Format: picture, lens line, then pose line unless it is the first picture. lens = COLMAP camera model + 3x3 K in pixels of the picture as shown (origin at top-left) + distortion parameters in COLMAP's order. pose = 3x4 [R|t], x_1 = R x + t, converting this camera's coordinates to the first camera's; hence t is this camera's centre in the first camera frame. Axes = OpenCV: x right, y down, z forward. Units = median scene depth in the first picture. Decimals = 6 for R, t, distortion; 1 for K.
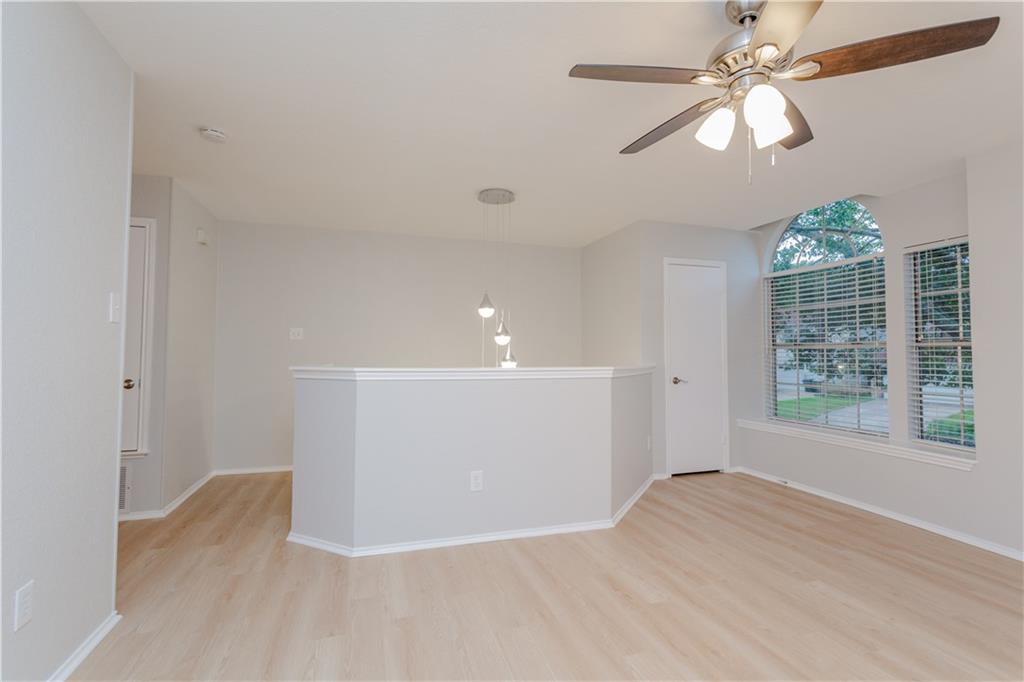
lens RADIAL K [[481.1, 0, 516.4], [0, 481.1, 342.6], [0, 0, 1]] dist [0.003796, -0.000009]
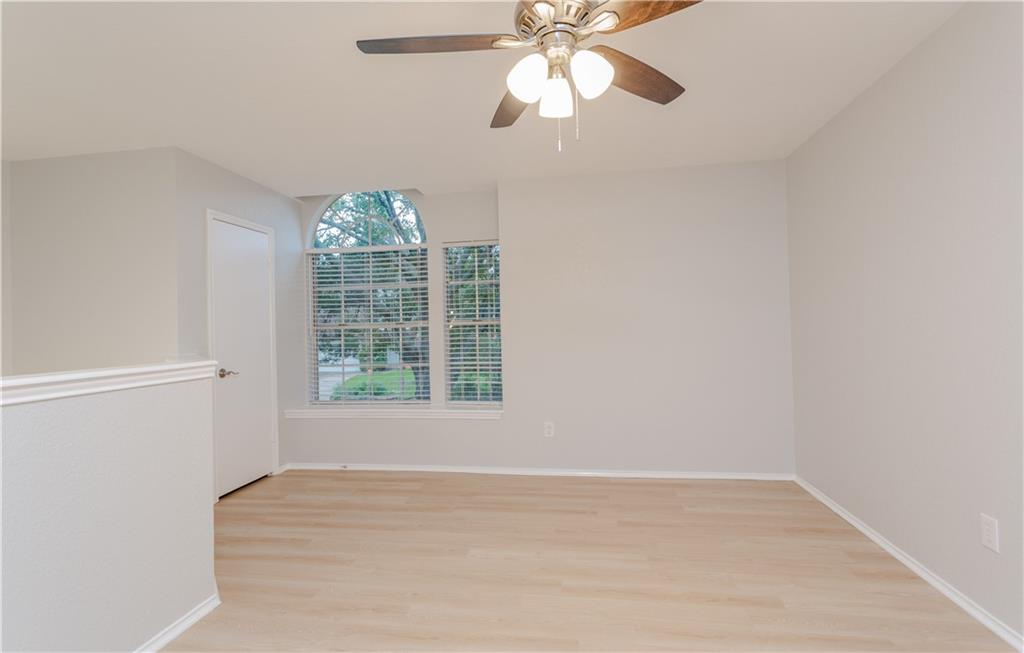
lens RADIAL K [[481.7, 0, 510.4], [0, 481.7, 326.0], [0, 0, 1]] dist [-0.000519, 0.002679]
pose [[0.446409, -0.008993, 0.894784, -0.181767], [0.005517, 0.999958, 0.007297, 0.001565], [-0.894812, 0.001679, 0.446440, 0.307056]]
